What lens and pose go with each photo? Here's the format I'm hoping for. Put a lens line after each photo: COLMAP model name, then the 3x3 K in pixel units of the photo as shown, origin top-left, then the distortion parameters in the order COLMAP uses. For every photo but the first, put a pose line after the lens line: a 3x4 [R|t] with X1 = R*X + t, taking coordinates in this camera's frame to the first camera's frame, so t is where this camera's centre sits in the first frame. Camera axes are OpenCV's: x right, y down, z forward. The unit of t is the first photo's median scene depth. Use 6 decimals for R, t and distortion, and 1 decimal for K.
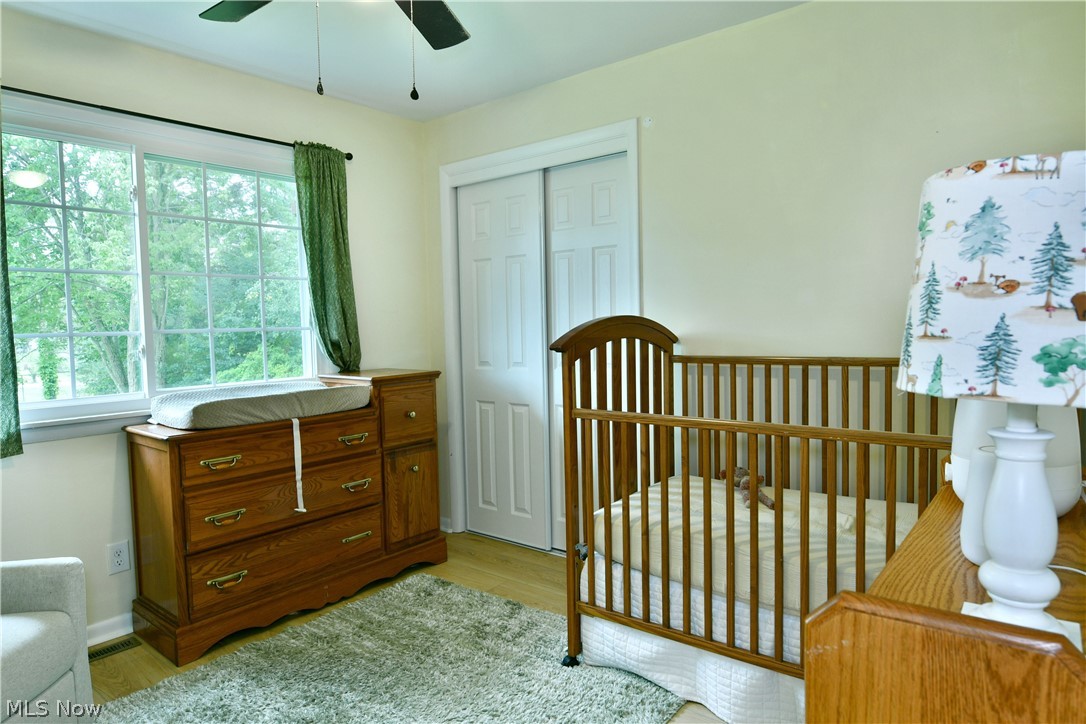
lens RADIAL K [[678.2, 0, 520.6], [0, 678.2, 359.8], [0, 0, 1]] dist [-0.014988, -0.003266]
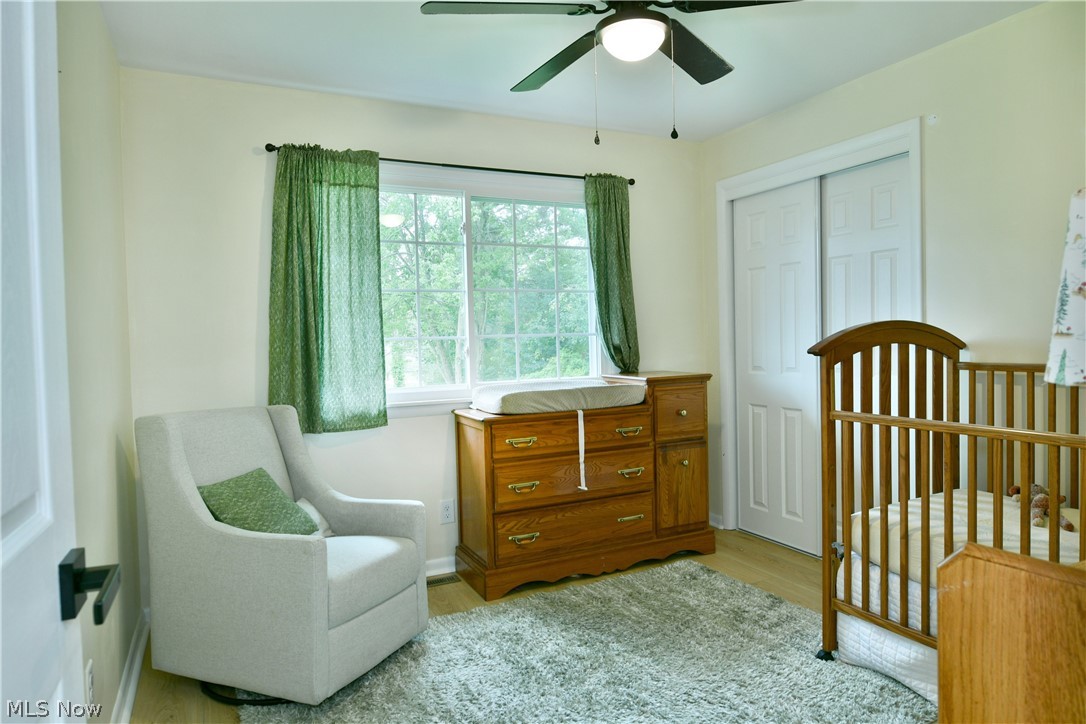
lens RADIAL K [[678.2, 0, 520.6], [0, 678.2, 359.8], [0, 0, 1]] dist [-0.014988, -0.003266]
pose [[0.908326, 0.014457, -0.418014, 0.068789], [-0.019459, 0.999781, -0.007707, 0.010536], [0.417811, 0.015134, 0.908408, -0.124190]]
